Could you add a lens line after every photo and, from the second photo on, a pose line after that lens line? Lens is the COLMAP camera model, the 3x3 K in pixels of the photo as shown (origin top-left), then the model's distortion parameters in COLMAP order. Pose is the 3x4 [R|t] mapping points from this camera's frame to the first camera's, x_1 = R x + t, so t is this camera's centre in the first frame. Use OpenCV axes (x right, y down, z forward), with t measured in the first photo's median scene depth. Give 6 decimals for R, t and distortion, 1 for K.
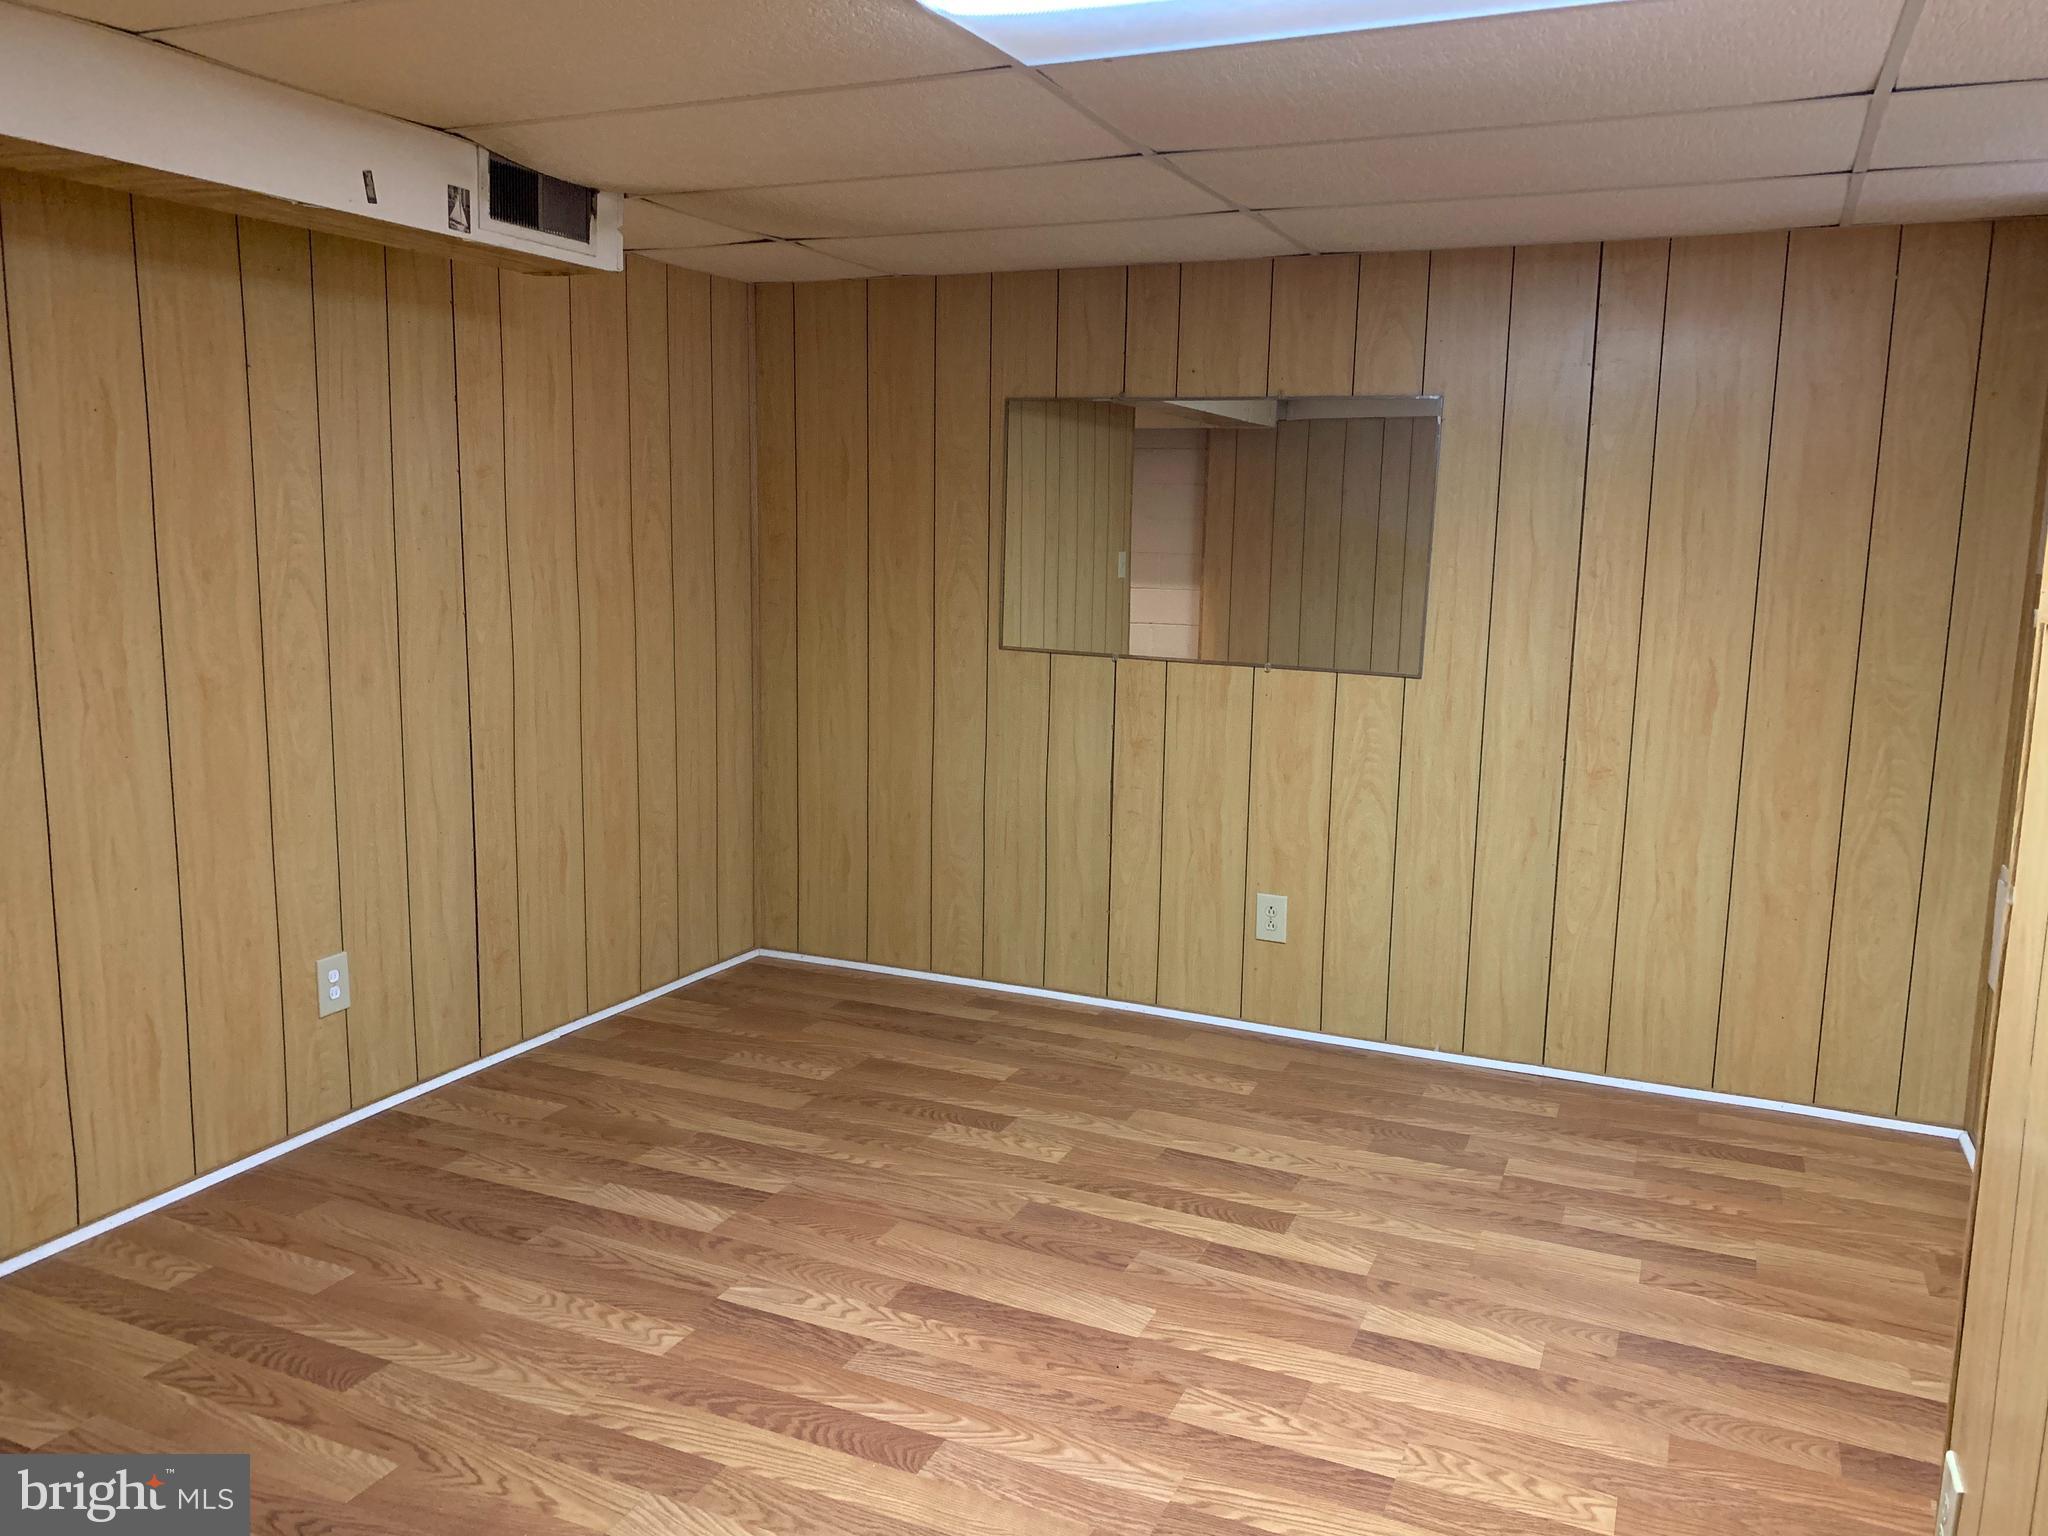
lens RADIAL K [[1576.8, 0, 1020.4], [0, 1576.8, 754.1], [0, 0, 1]] dist [0.053796, -0.059711]
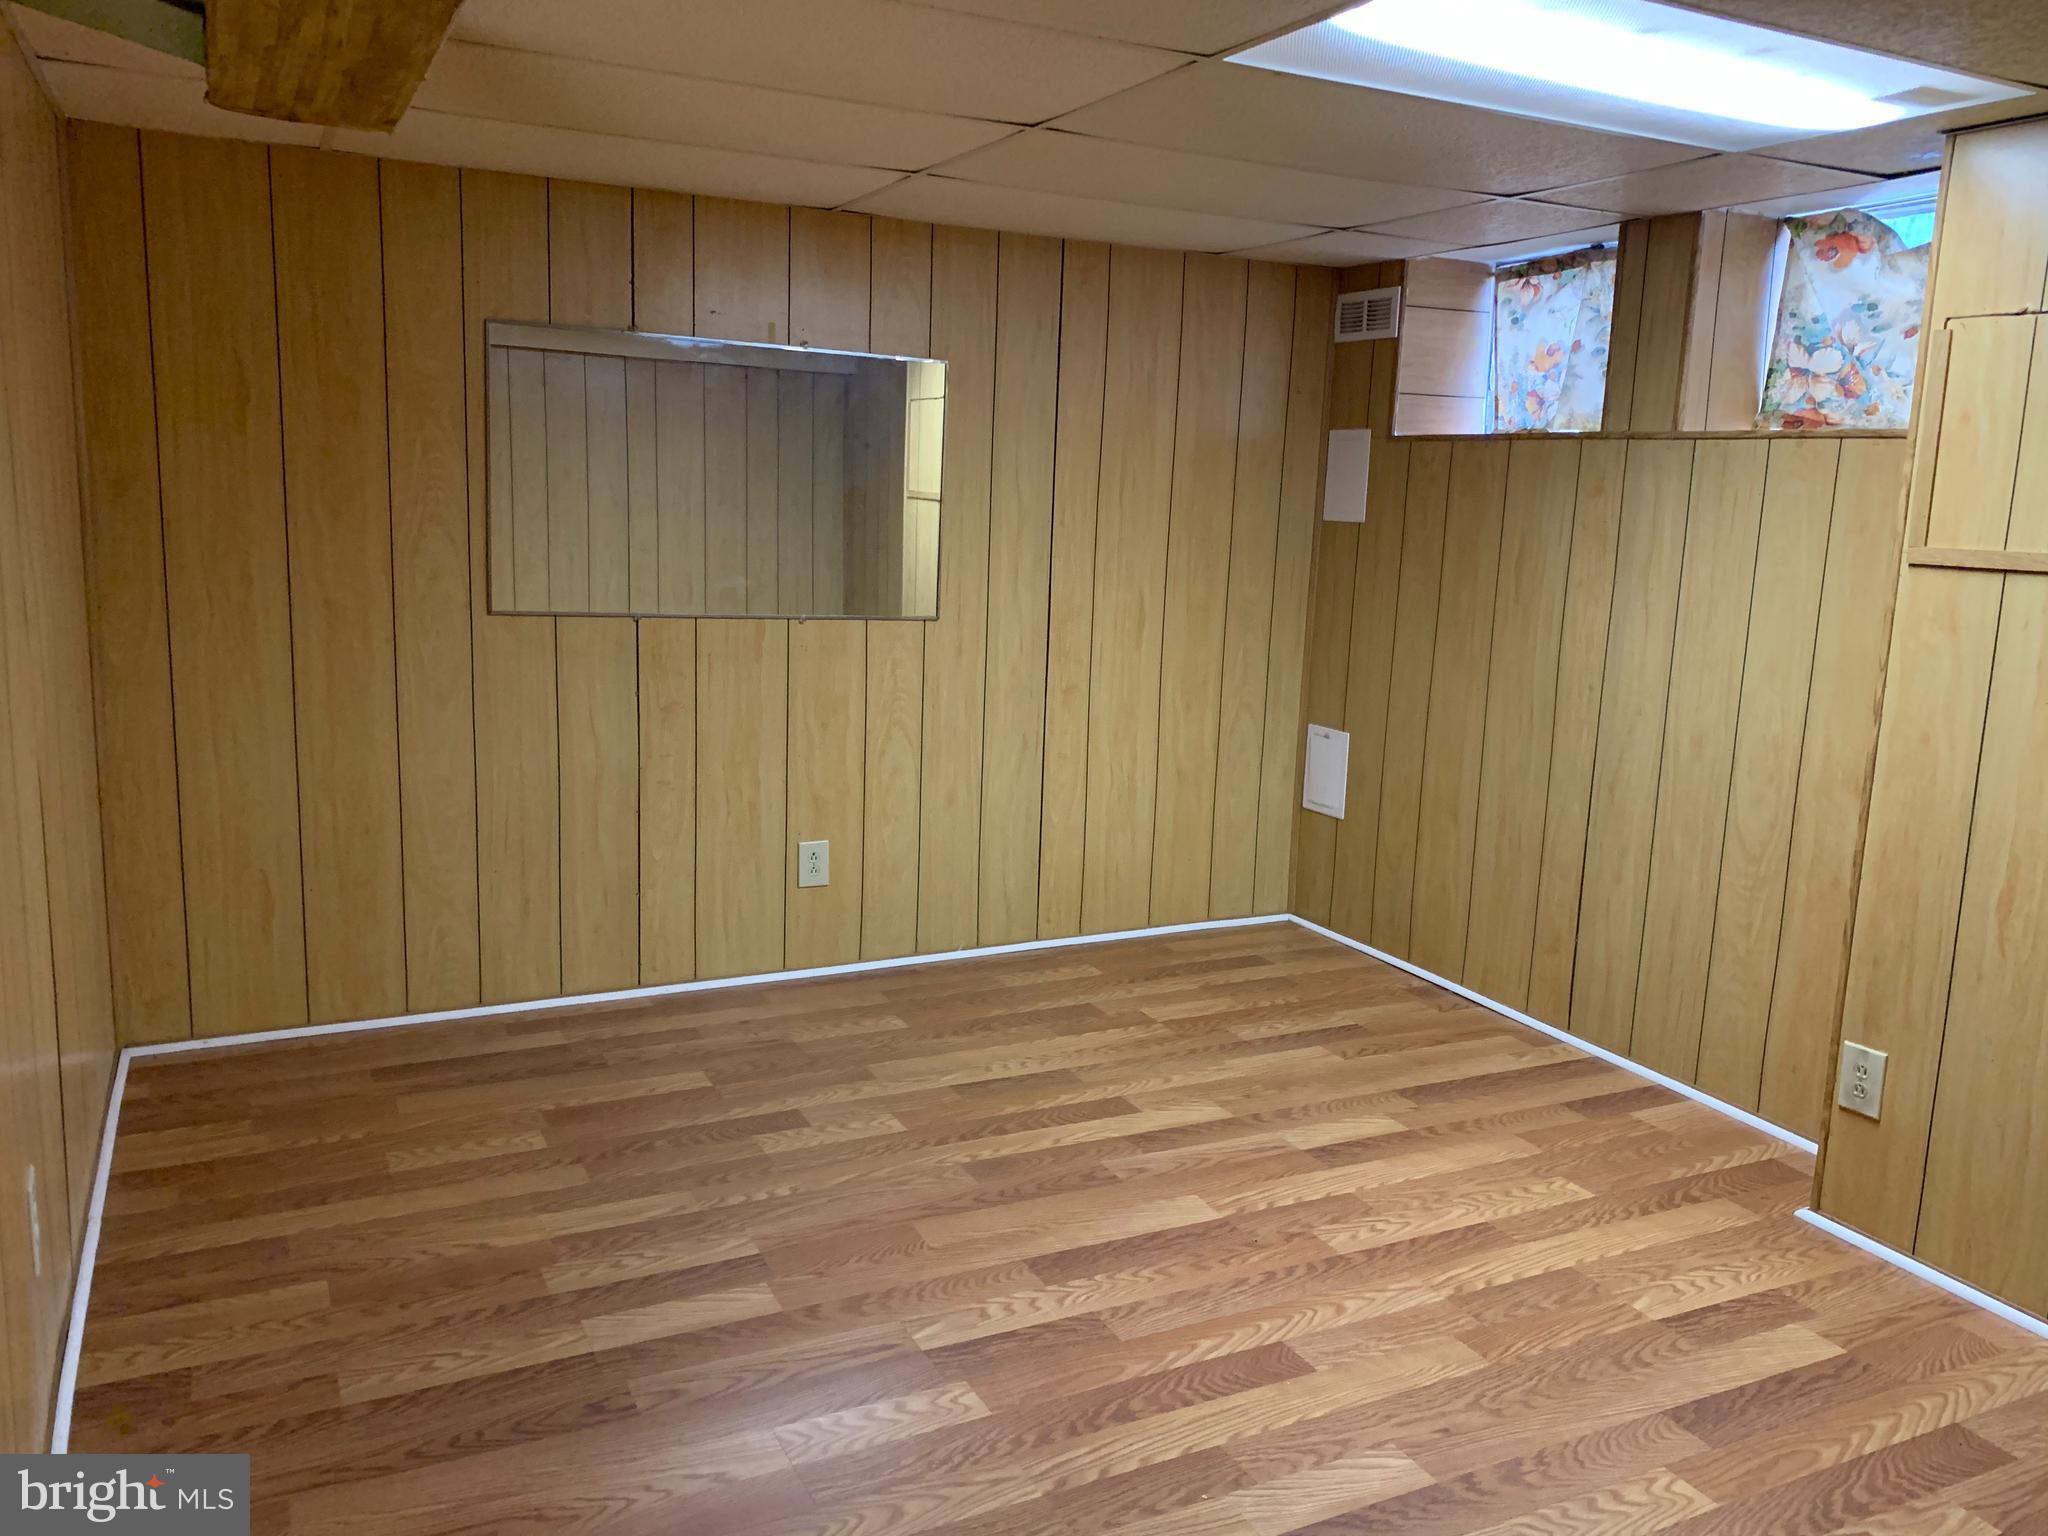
lens RADIAL K [[1576.8, 0, 1034.3], [0, 1576.8, 748.3], [0, 0, 1]] dist [0.053796, -0.059711]
pose [[0.629719, -0.128081, 0.766192, -0.604597], [0.092374, 0.991662, 0.089852, -0.056178], [-0.771312, 0.014195, 0.636299, 0.277464]]
